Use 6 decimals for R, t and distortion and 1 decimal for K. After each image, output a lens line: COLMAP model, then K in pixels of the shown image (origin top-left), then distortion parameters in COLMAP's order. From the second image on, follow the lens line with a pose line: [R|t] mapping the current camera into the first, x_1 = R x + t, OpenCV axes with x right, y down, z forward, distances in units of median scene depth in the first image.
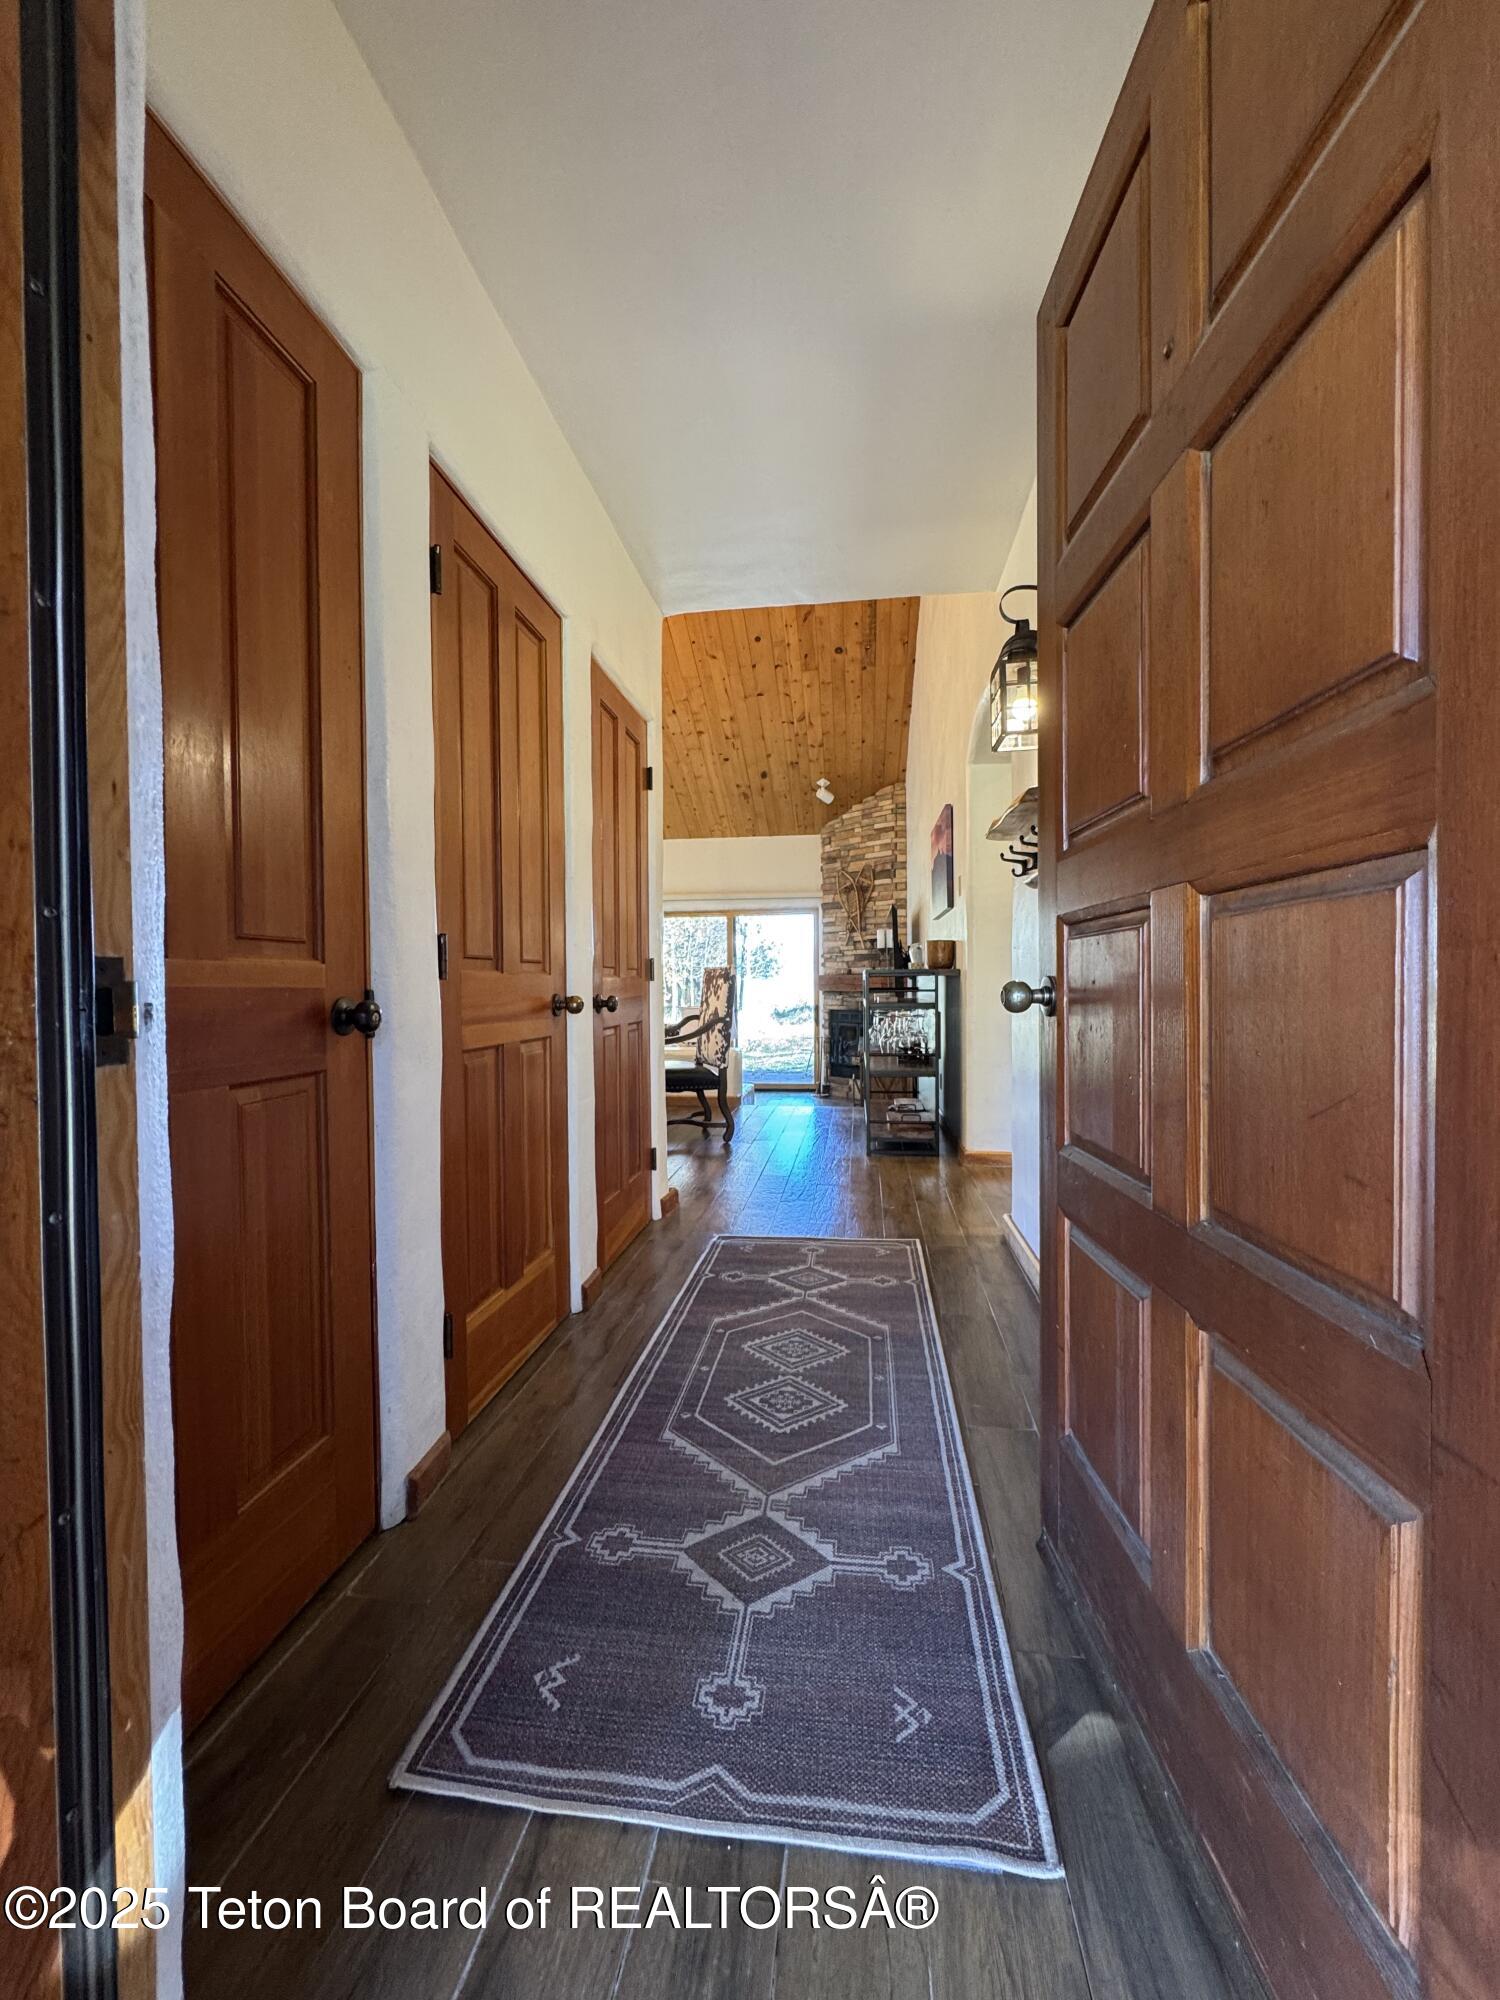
lens RADIAL K [[797.4, 0, 750.0], [0, 797.4, 1000.0], [0, 0, 1]] dist [0.000584, 0.000009]
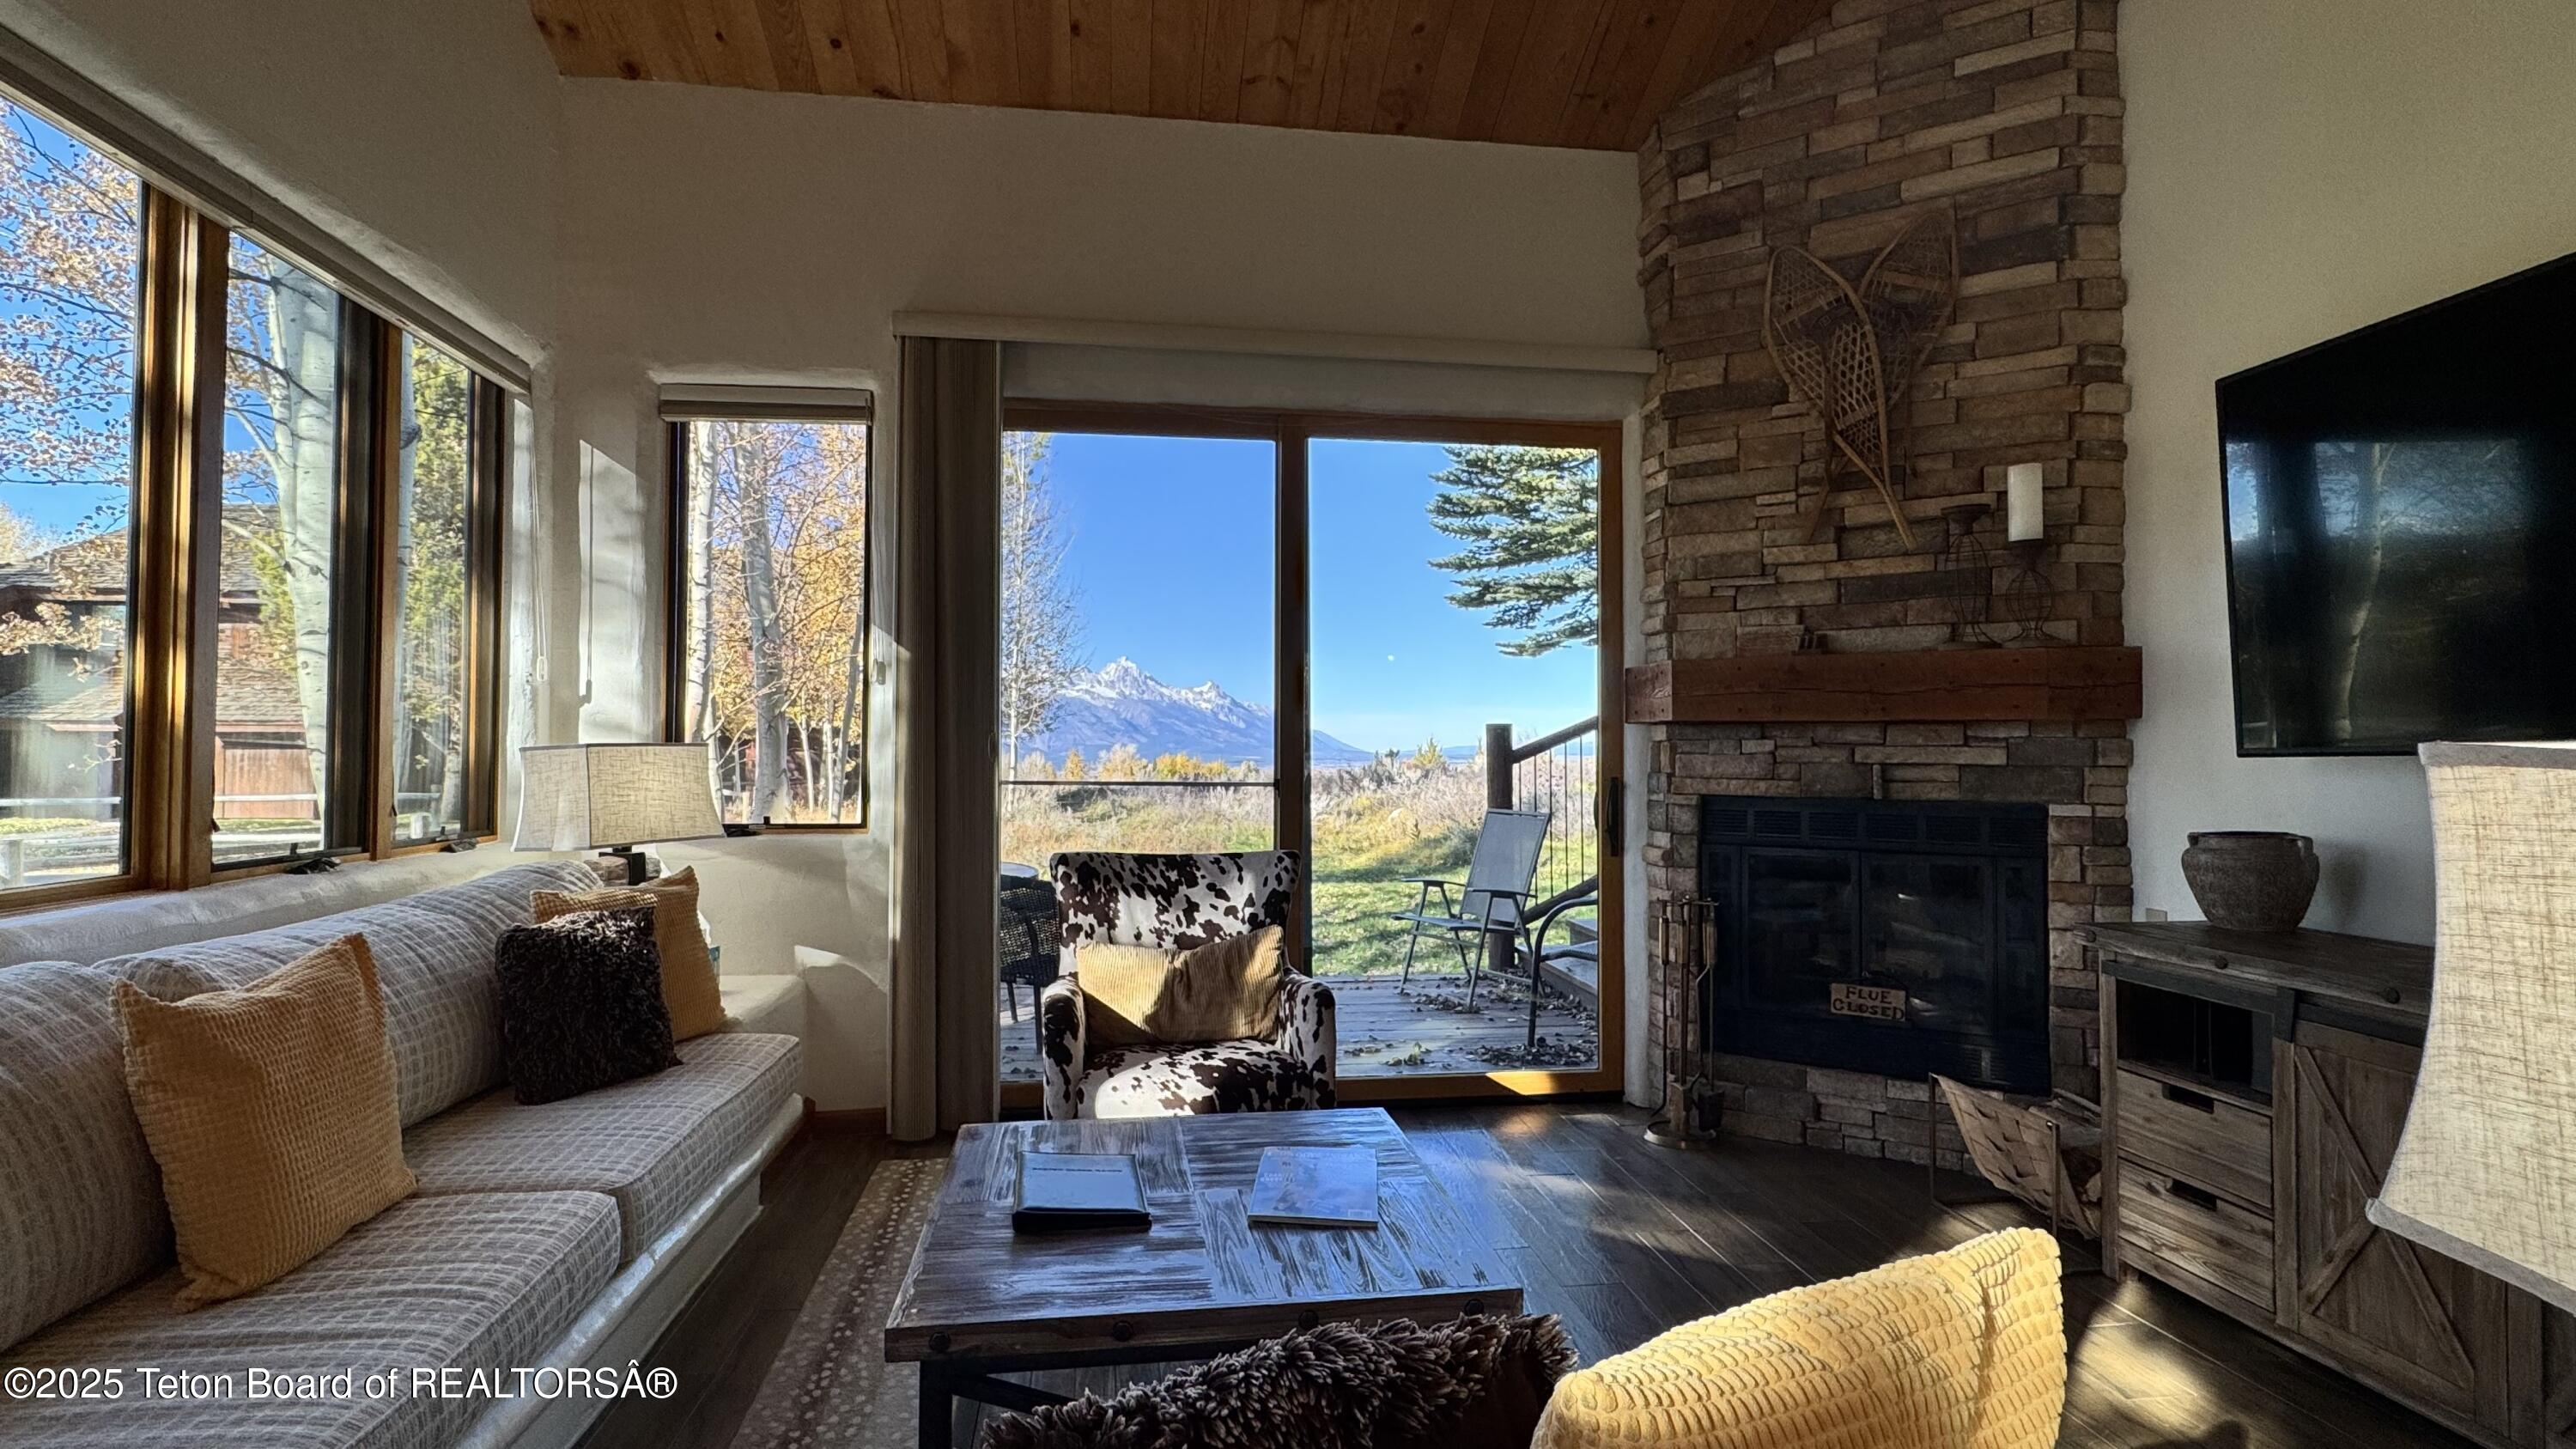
lens RADIAL K [[1227.9, 0, 1288.0], [0, 1227.9, 724.5], [0, 0, 1]] dist [0.000421, 0.000053]
pose [[0.964265, 0.001541, 0.264936, -0.147094], [0.008221, 0.999327, -0.035735, 0.002619], [-0.264813, 0.036636, 0.963604, 0.670659]]
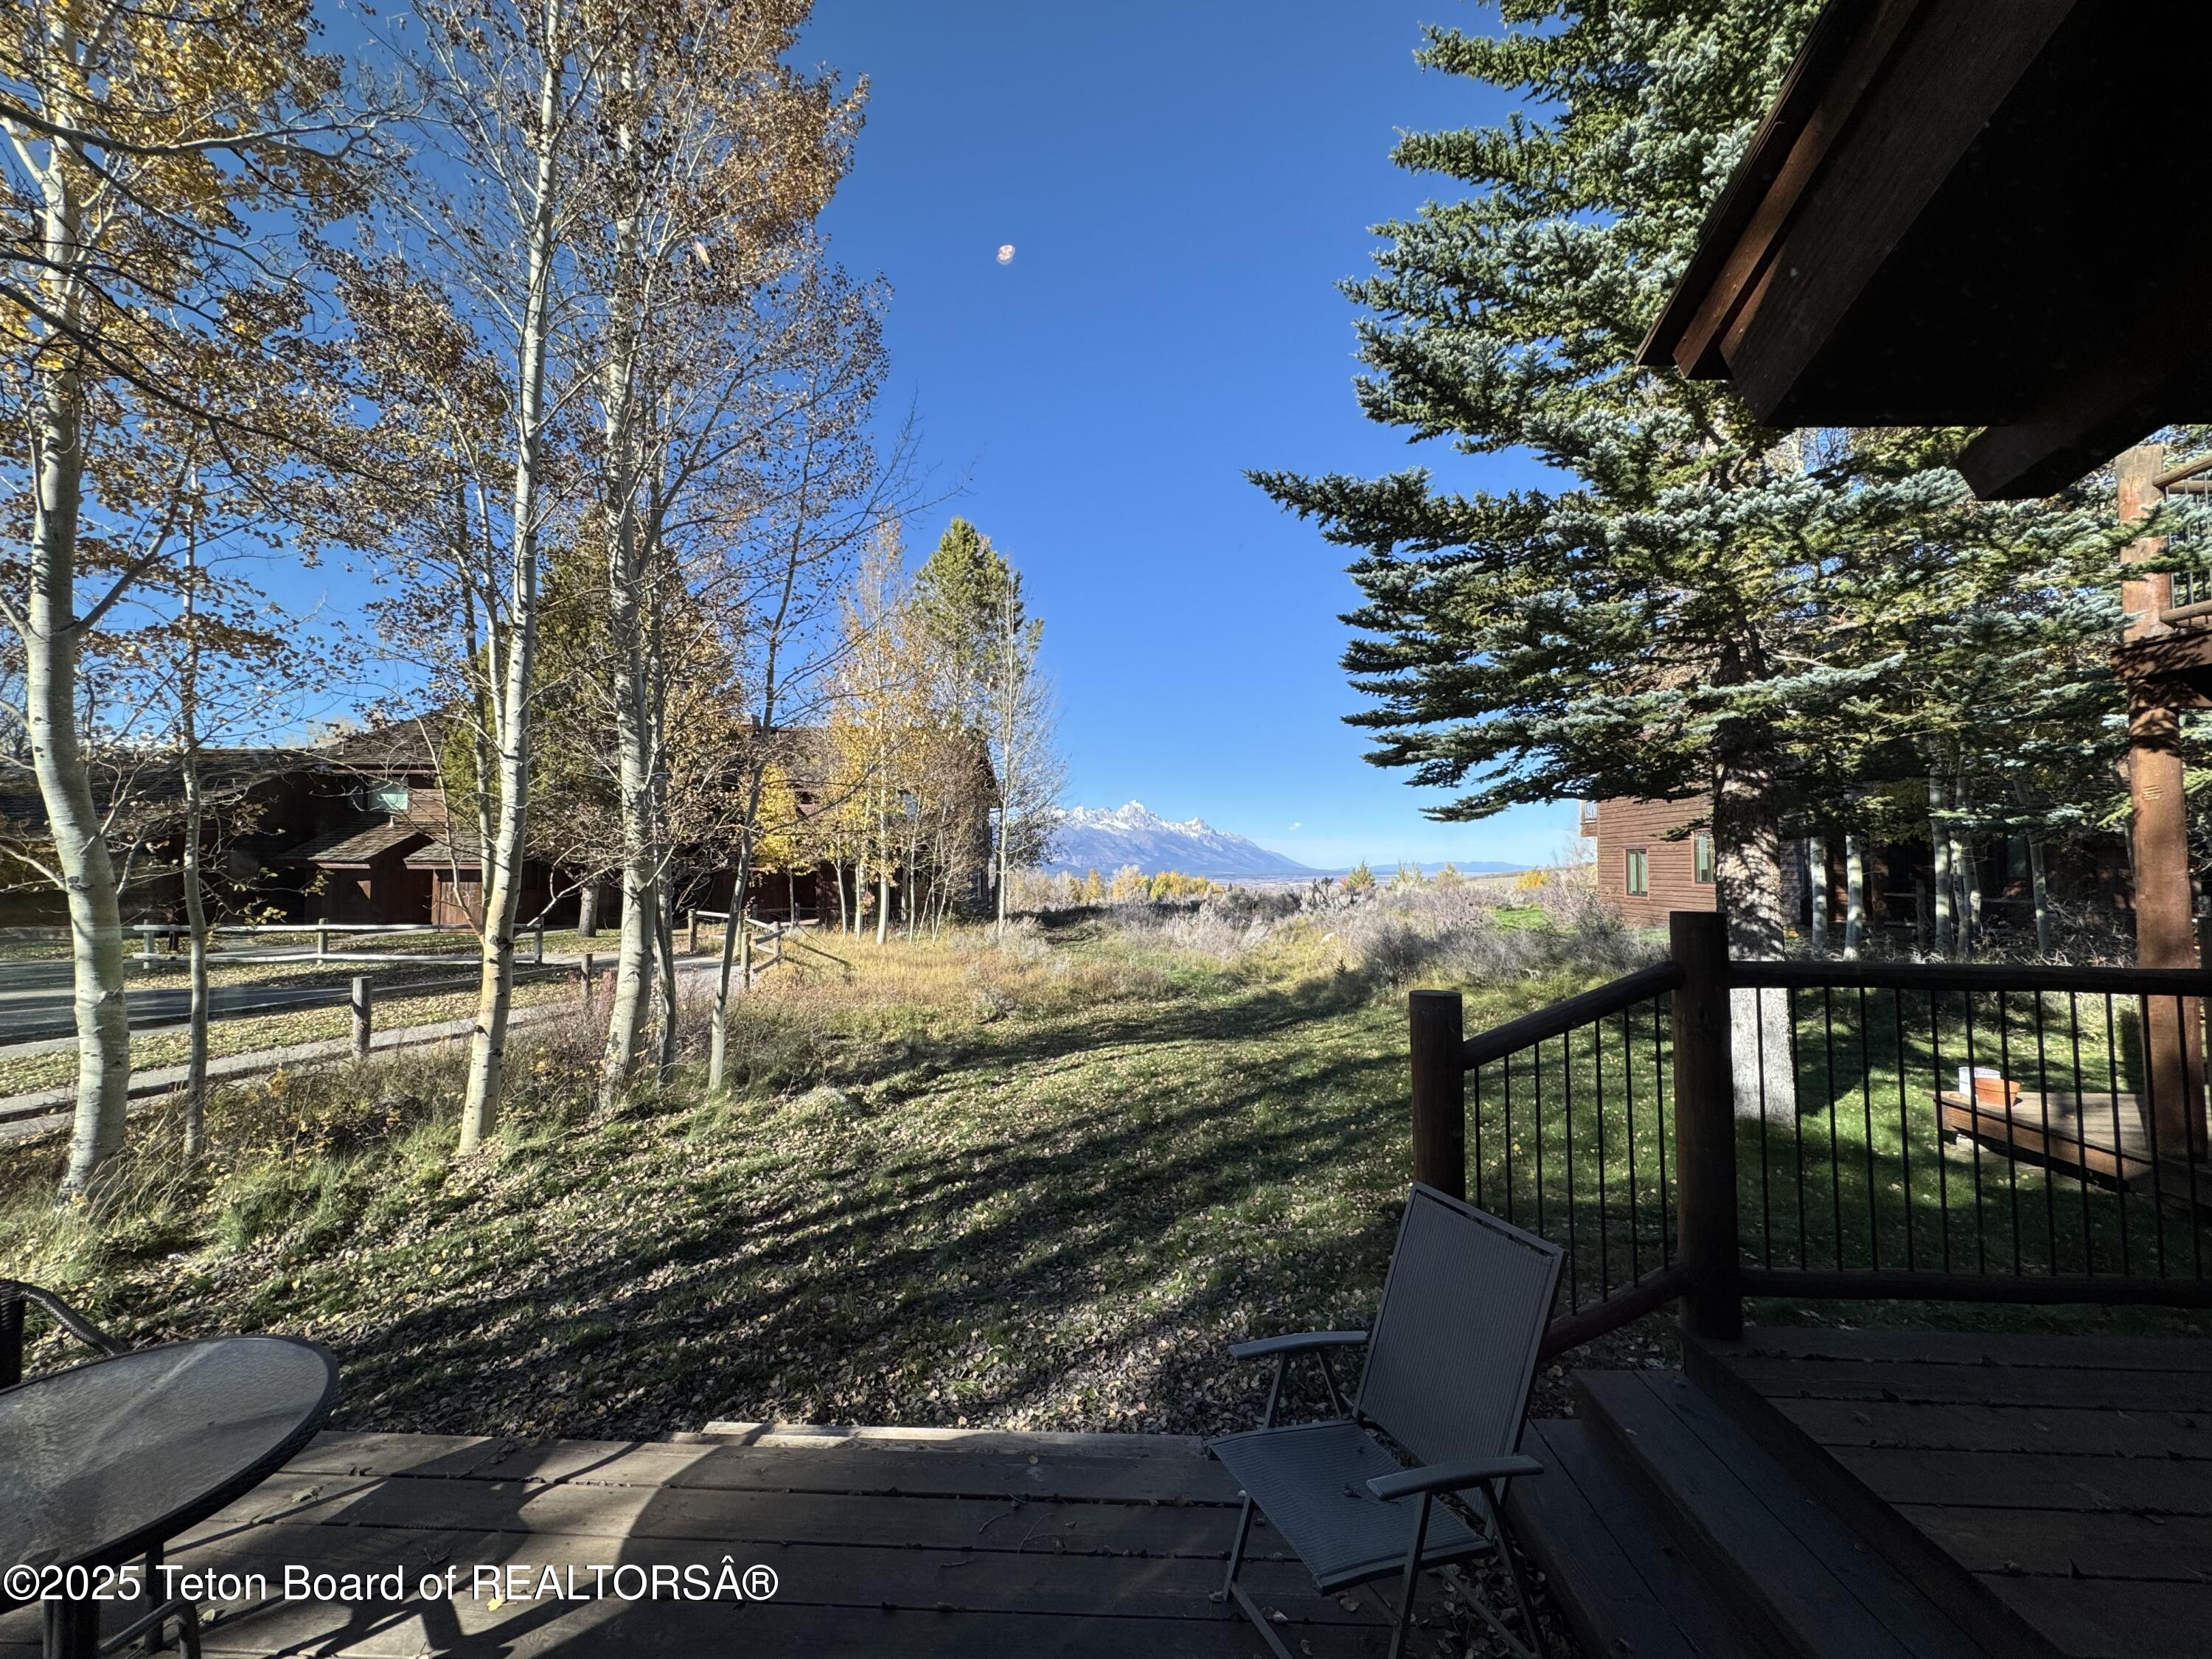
lens RADIAL K [[882.0, 0, 1106.0], [0, 882.0, 829.5], [0, 0, 1]] dist [0.000584, 0.000009]
pose [[0.994995, 0.003640, 0.099856, -0.090505], [0.002077, 0.998367, -0.057096, -0.016576], [-0.099901, 0.057017, 0.993362, 0.794592]]
